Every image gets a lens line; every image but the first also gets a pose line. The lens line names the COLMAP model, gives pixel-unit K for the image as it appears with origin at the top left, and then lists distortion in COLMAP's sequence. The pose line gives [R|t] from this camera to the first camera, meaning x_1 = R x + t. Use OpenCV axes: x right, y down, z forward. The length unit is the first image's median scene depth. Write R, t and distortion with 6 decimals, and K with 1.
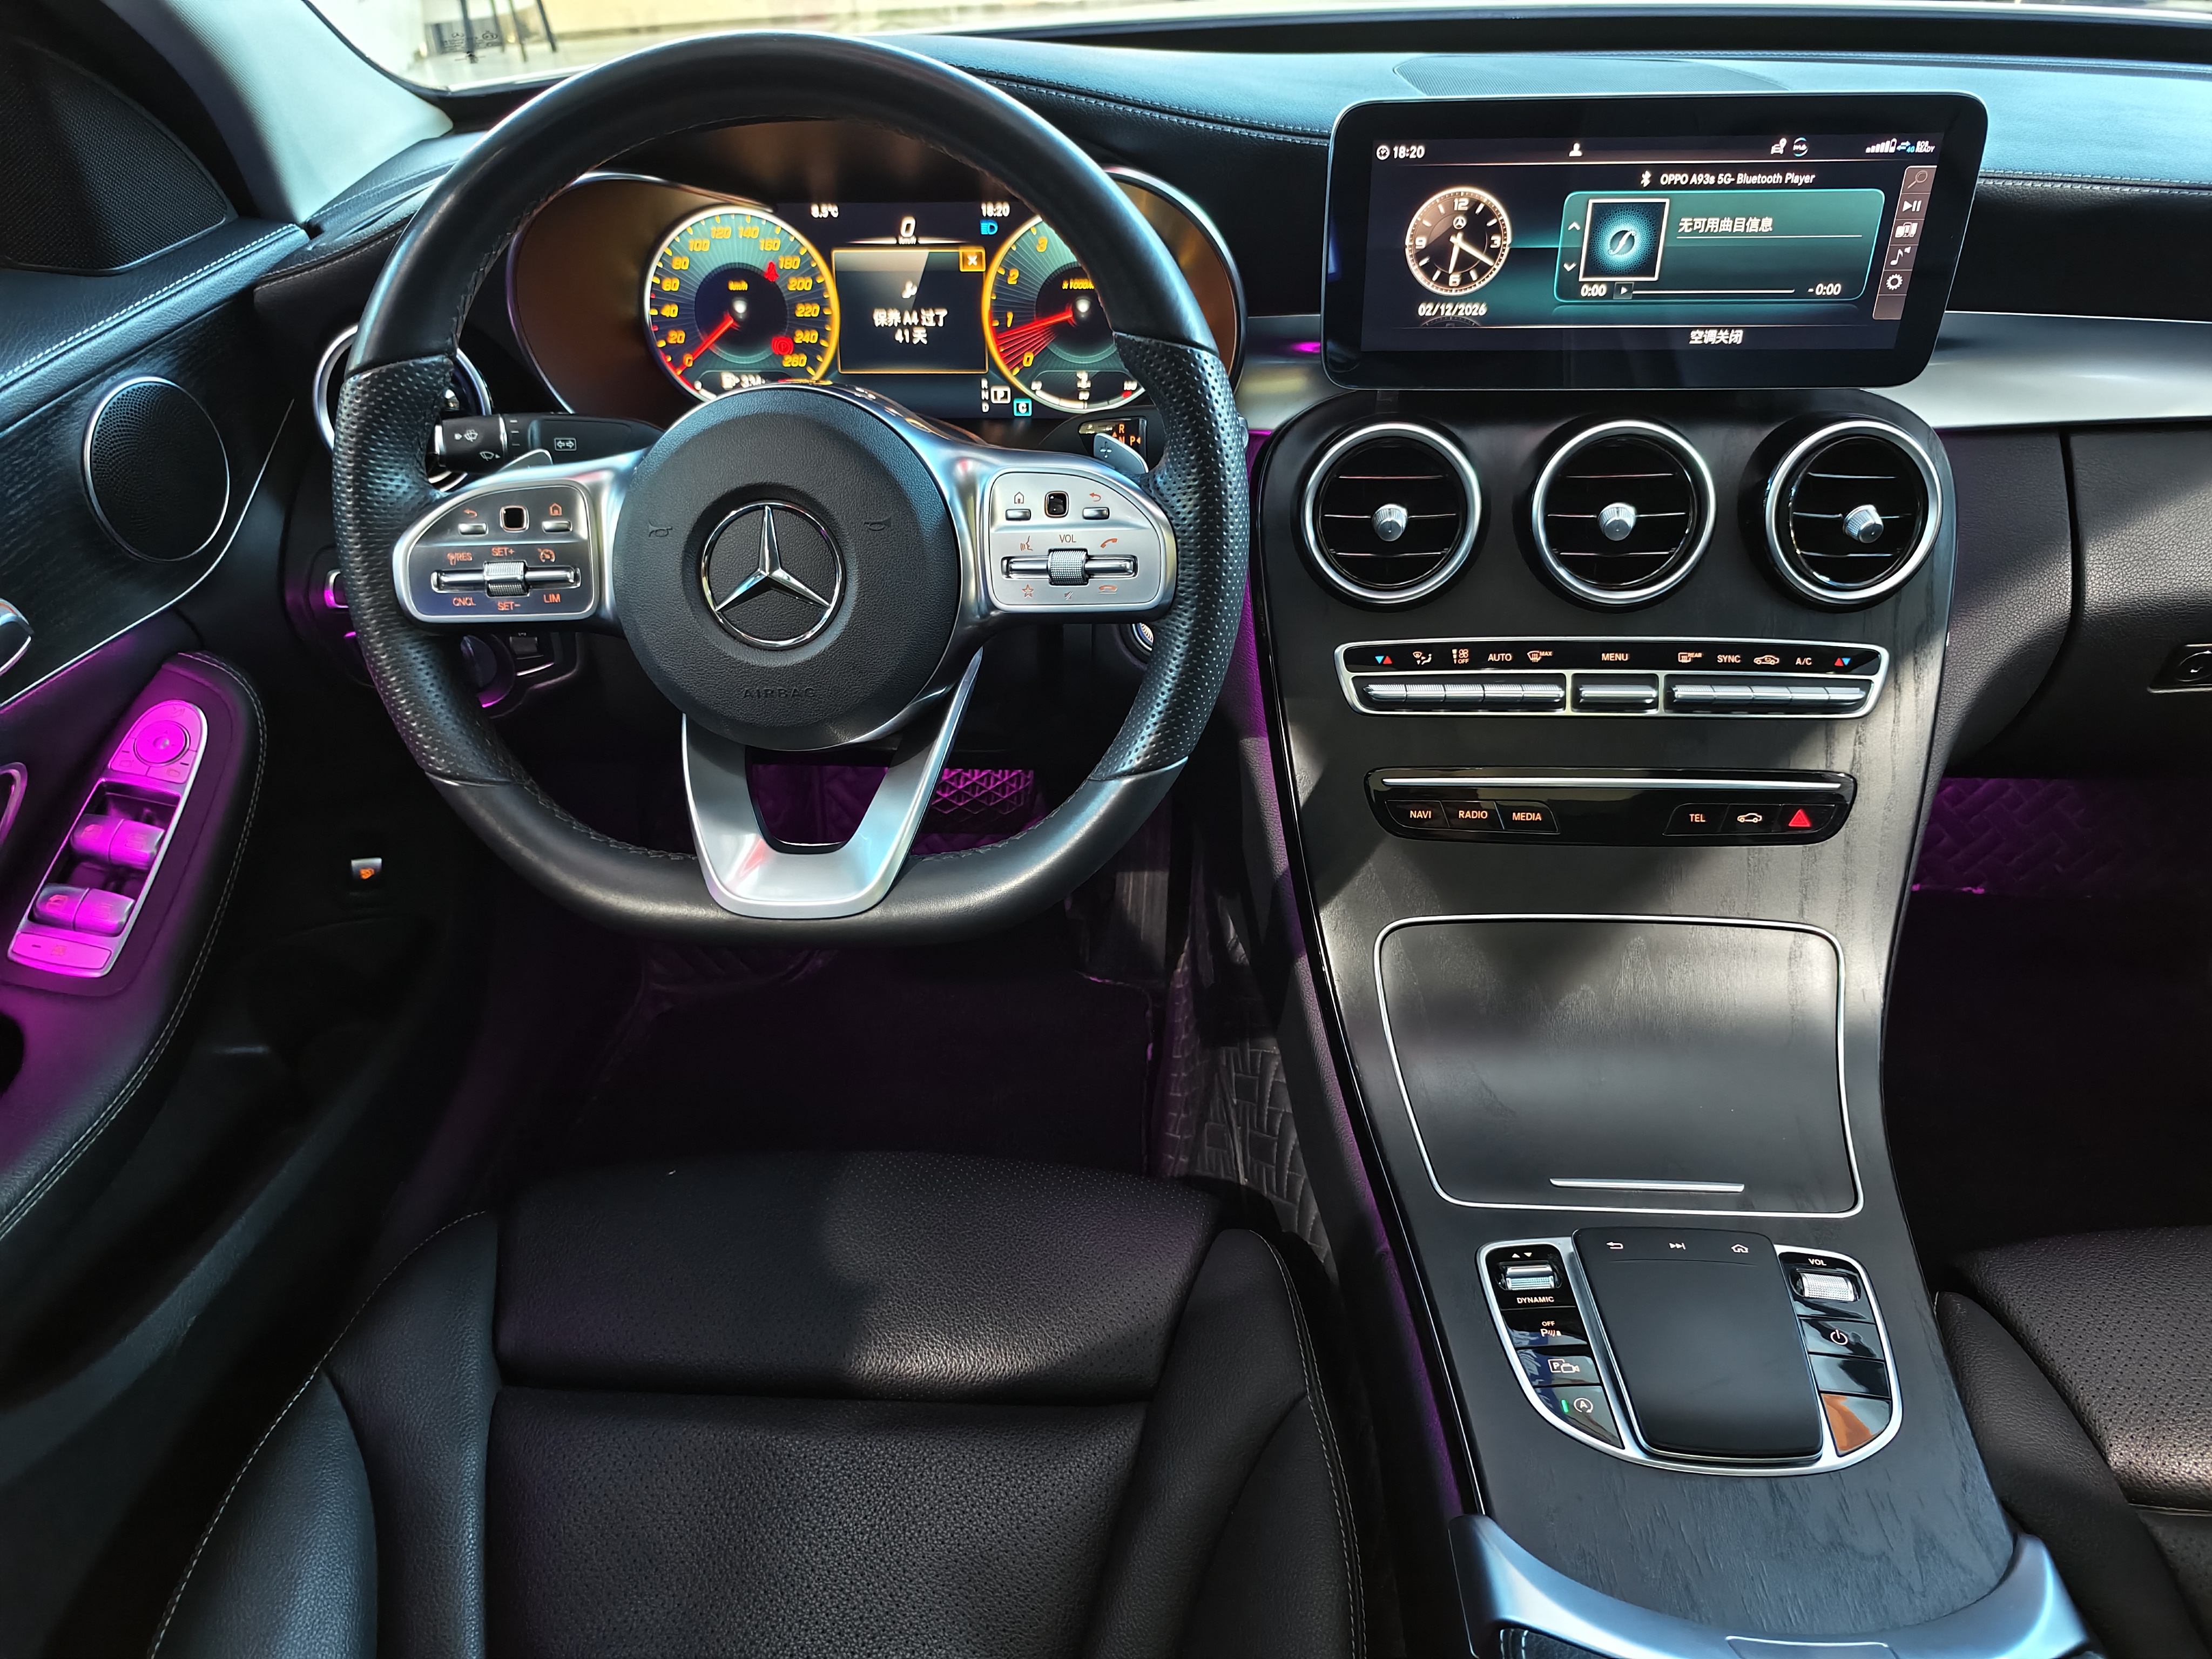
lens RADIAL K [[1587.1, 0, 1106.3], [0, 1587.1, 836.5], [0, 0, 1]] dist [-0.004291, -0.009653]
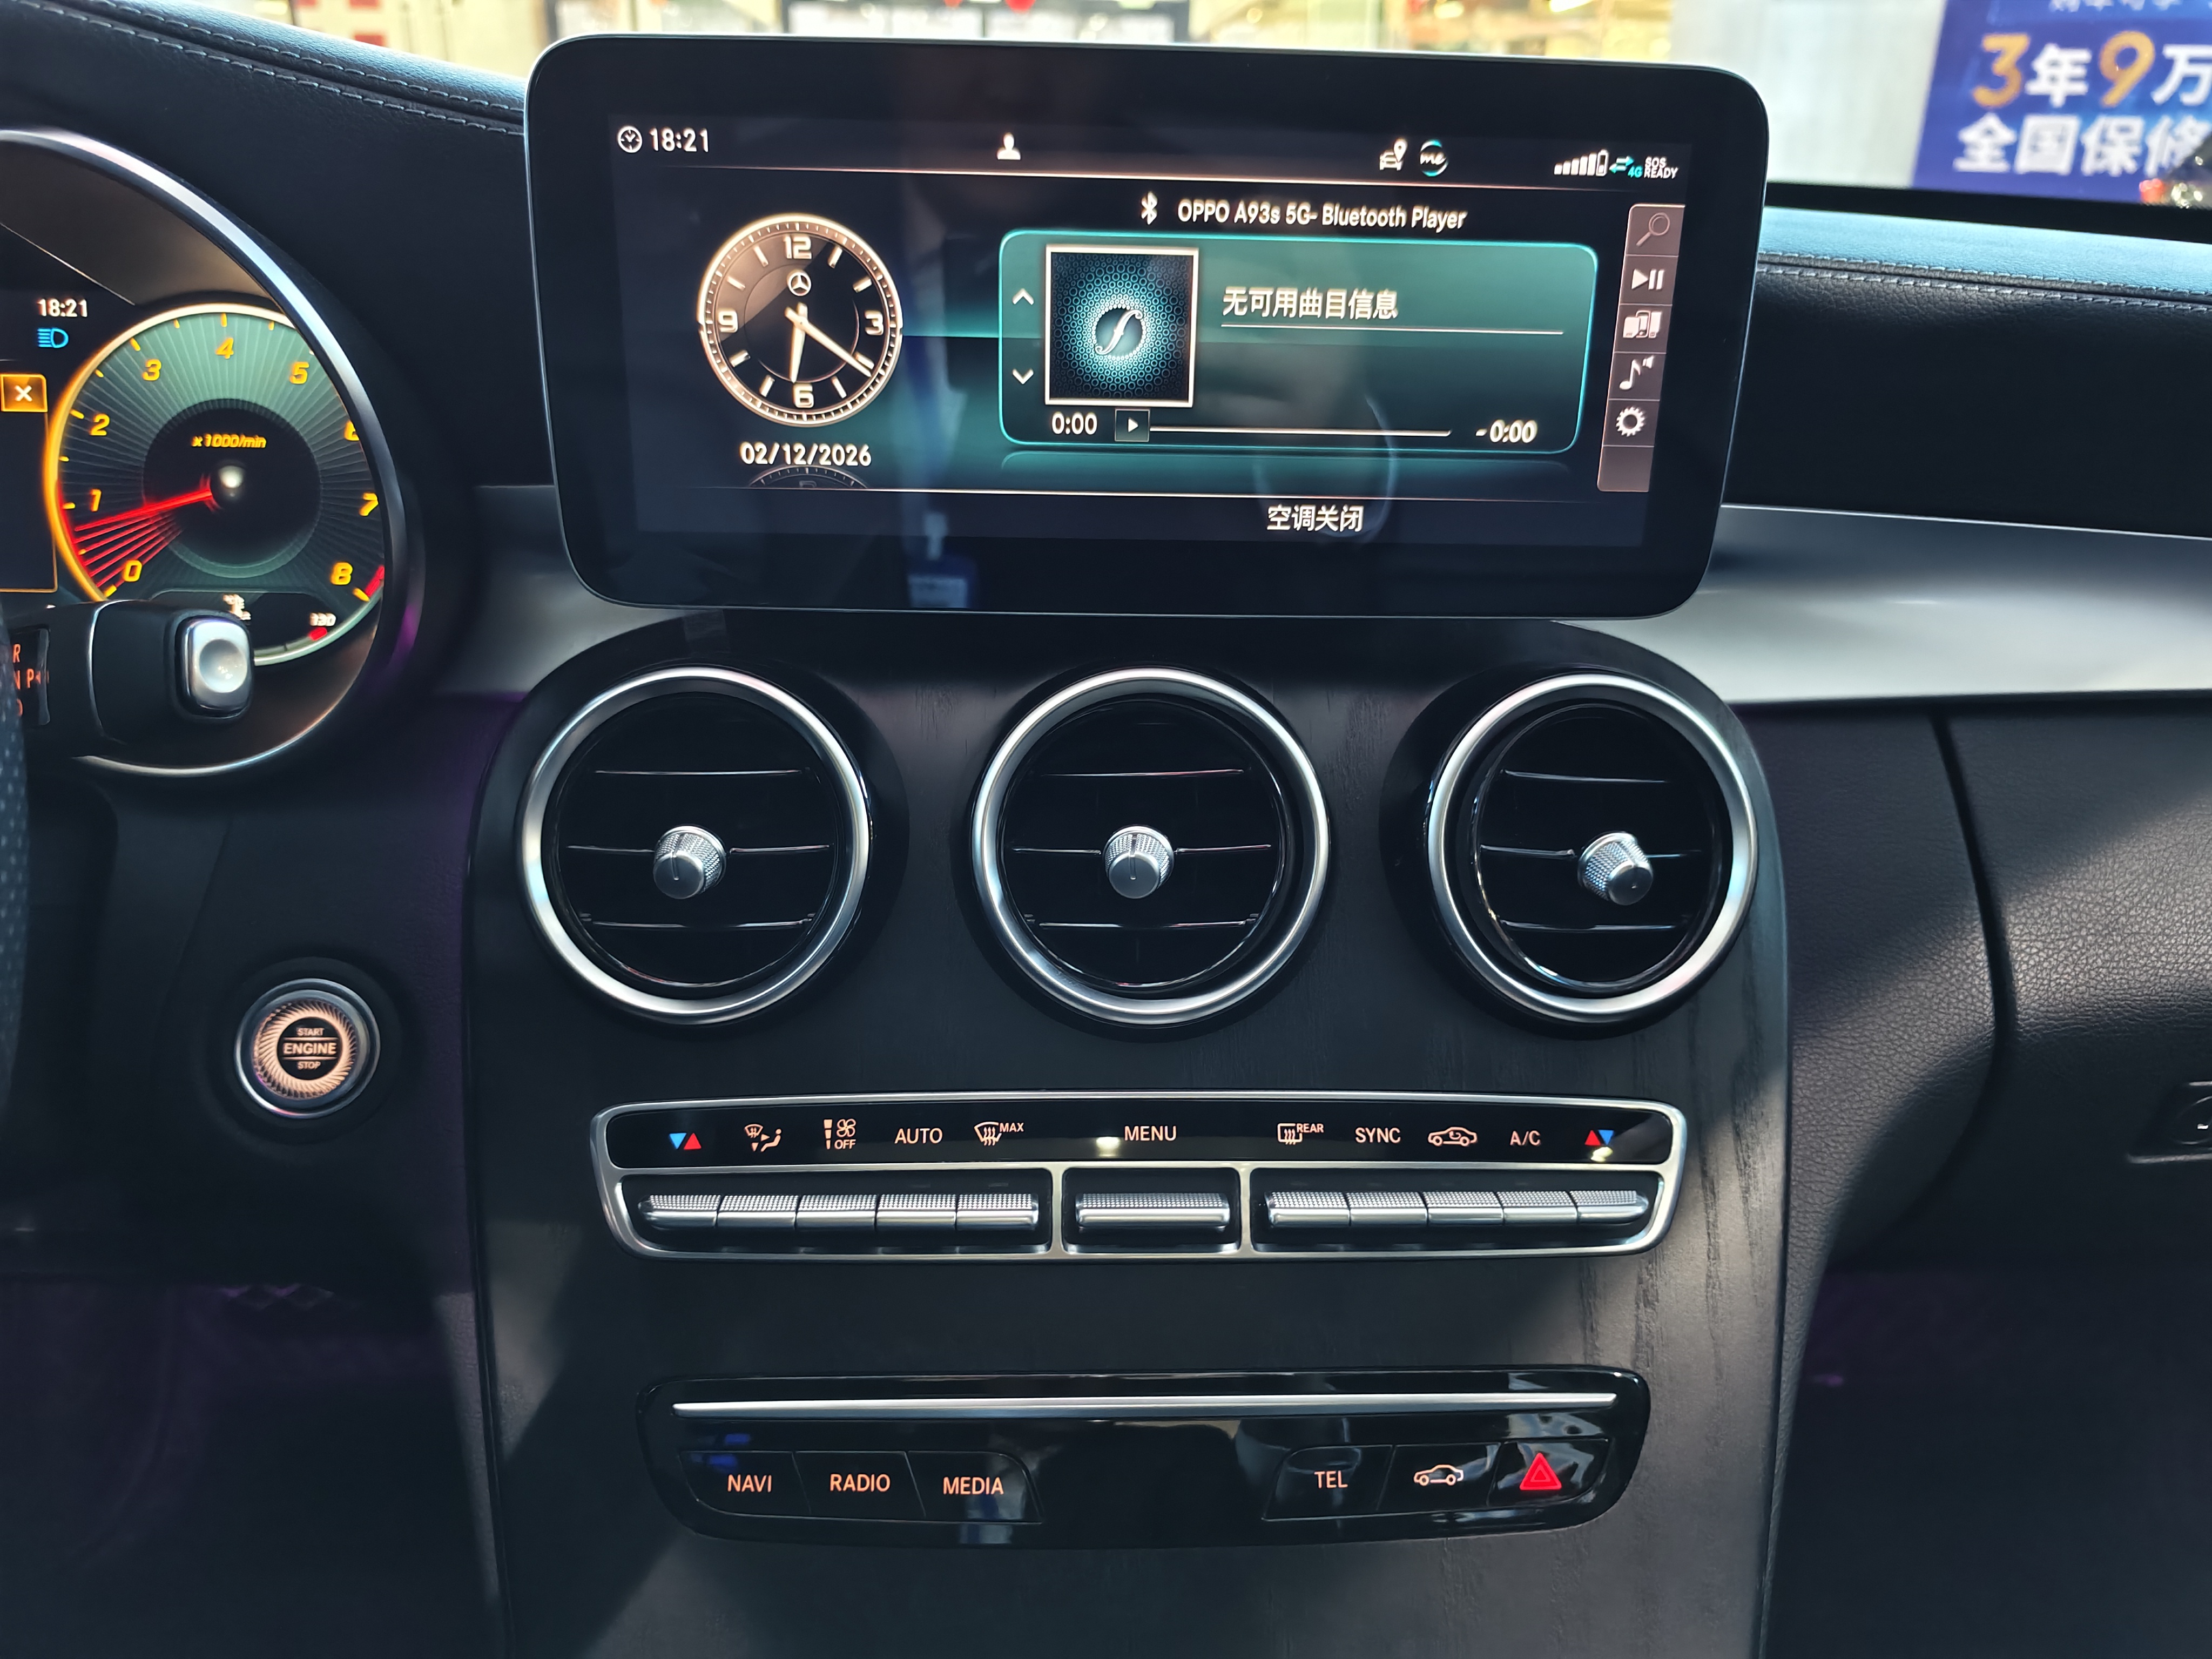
lens RADIAL K [[1587.1, 0, 1106.3], [0, 1587.1, 836.5], [0, 0, 1]] dist [-0.004291, -0.009653]
pose [[0.994082, 0.006632, 0.108432, 0.260016], [0.017221, 0.975893, -0.217570, -0.098963], [-0.107261, 0.218150, 0.970003, 0.520490]]
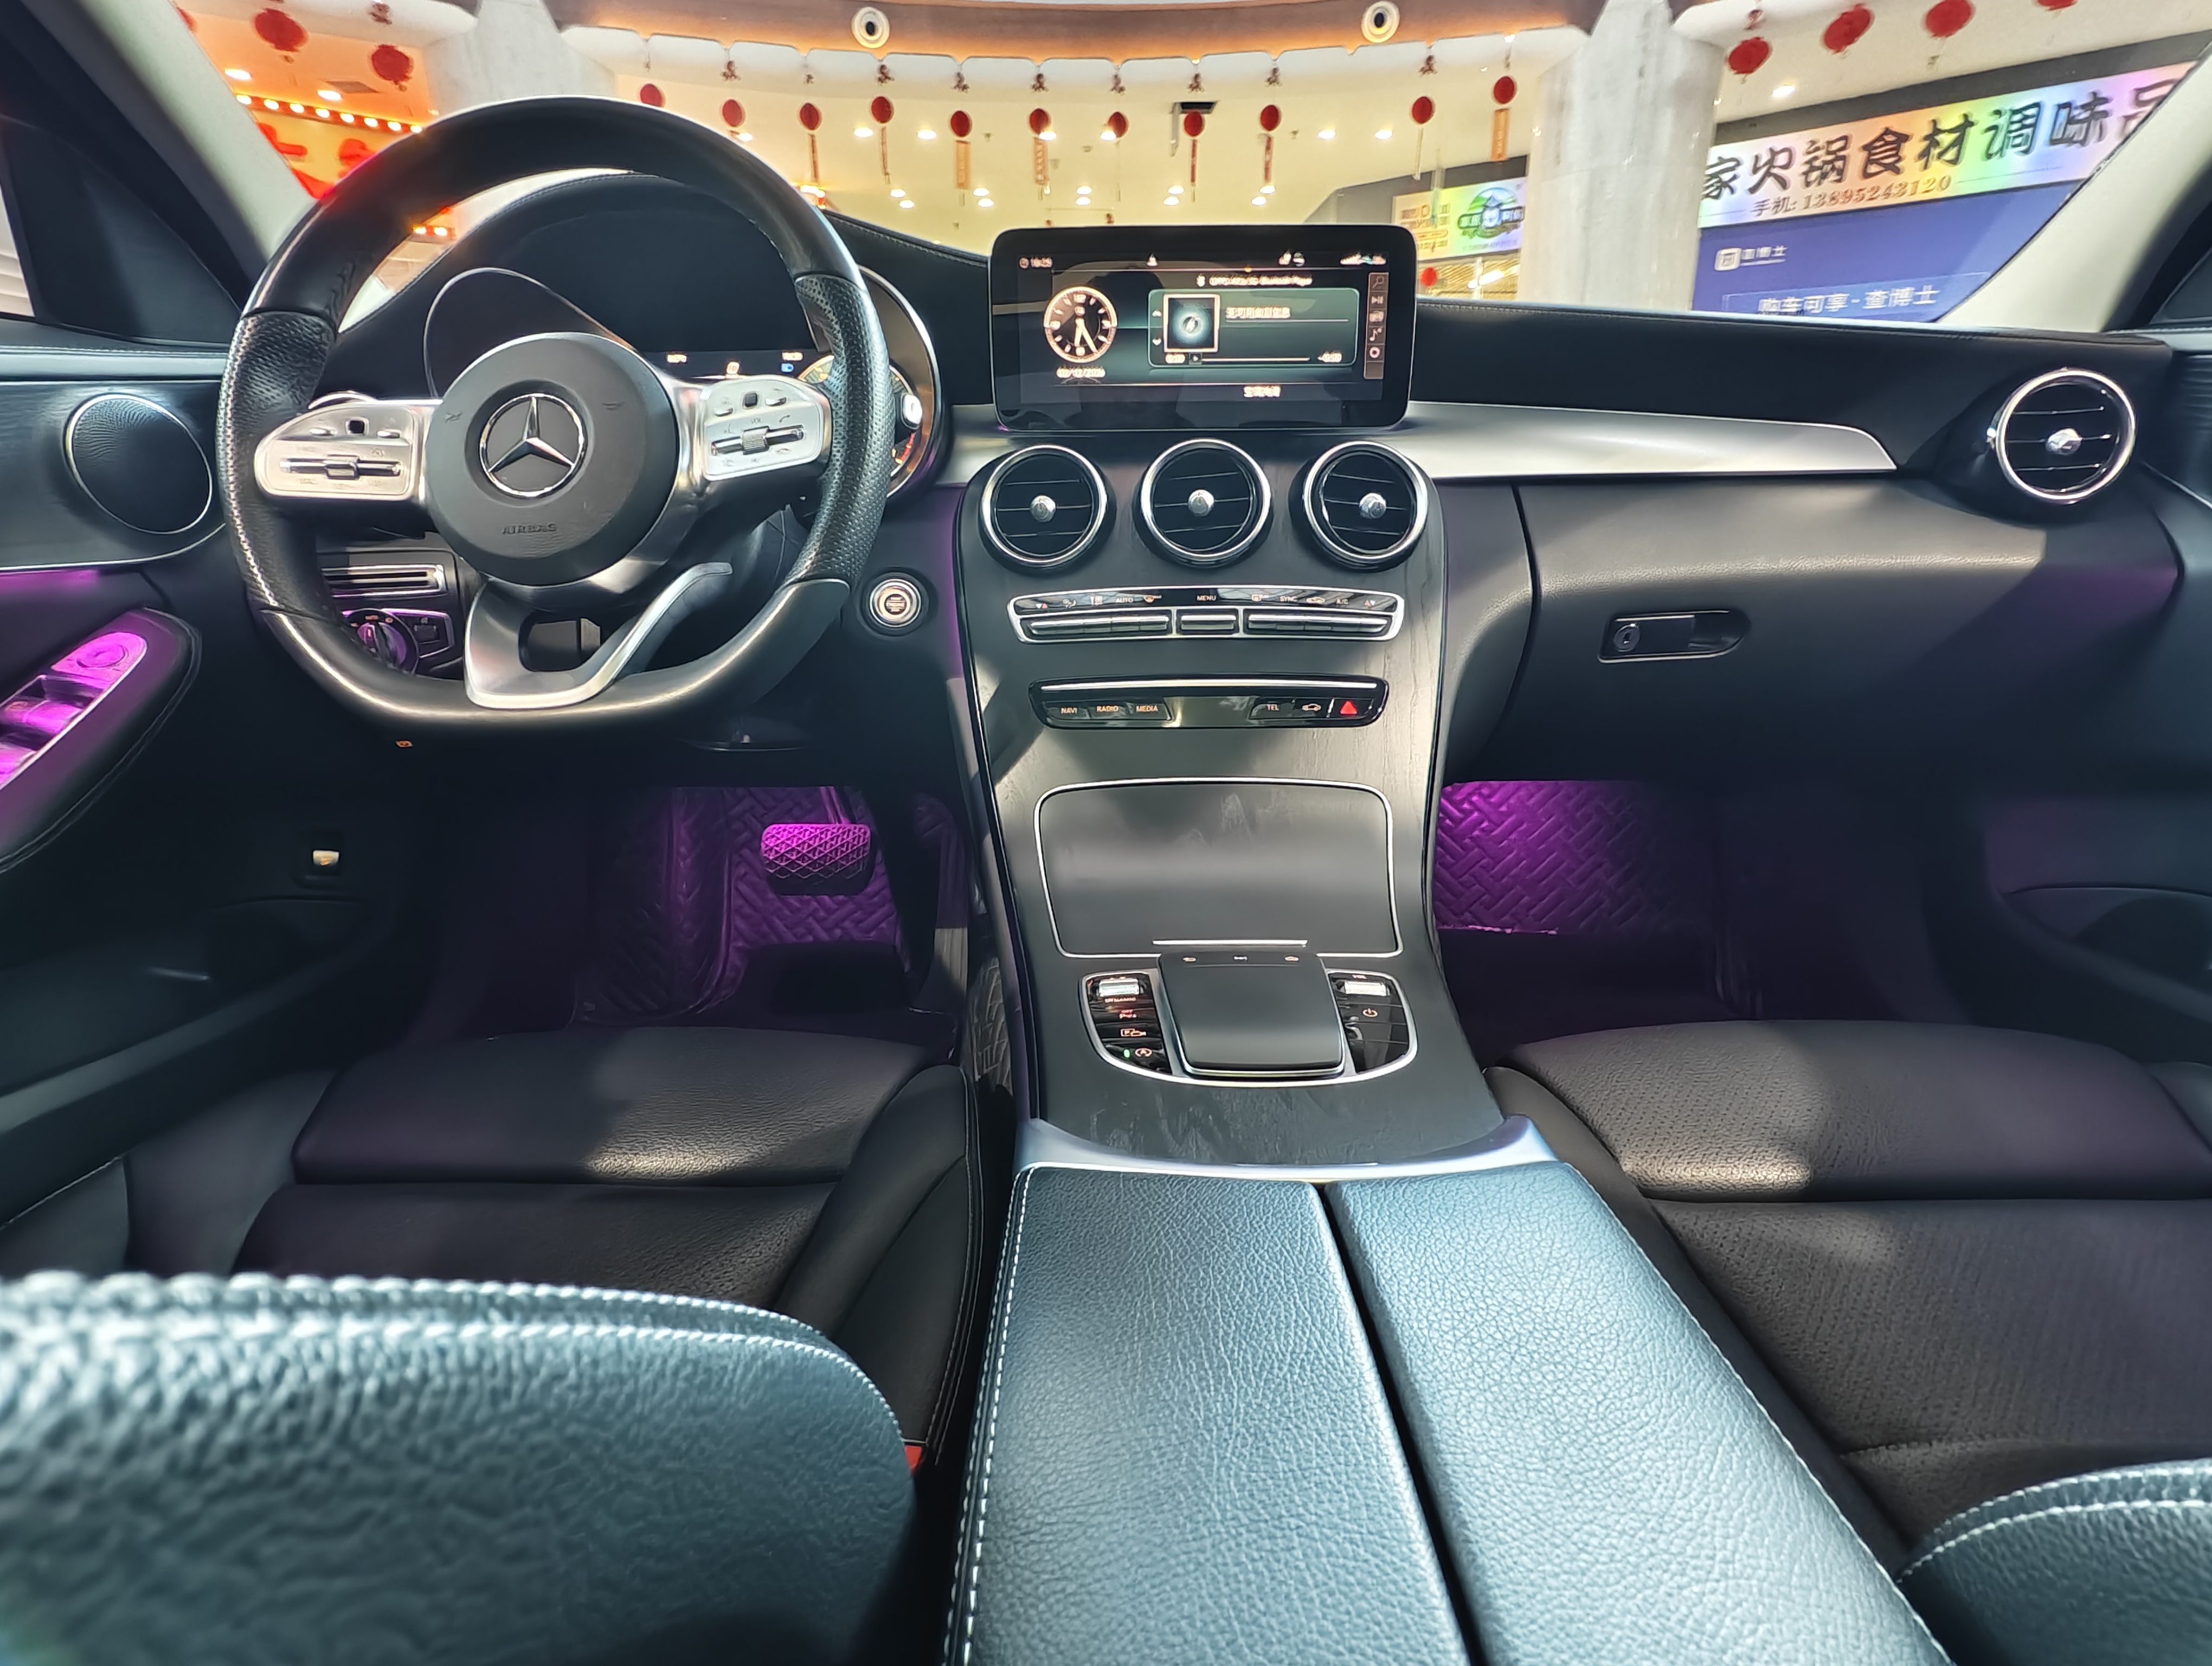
lens RADIAL K [[1040.5, 0, 1099.3], [0, 1040.5, 826.9], [0, 0, 1]] dist [-0.043065, 0.020514]
pose [[0.998771, -0.002589, 0.049489, 0.187141], [0.015456, 0.965095, -0.261443, 0.318382], [-0.047085, 0.261886, 0.963949, 0.195058]]
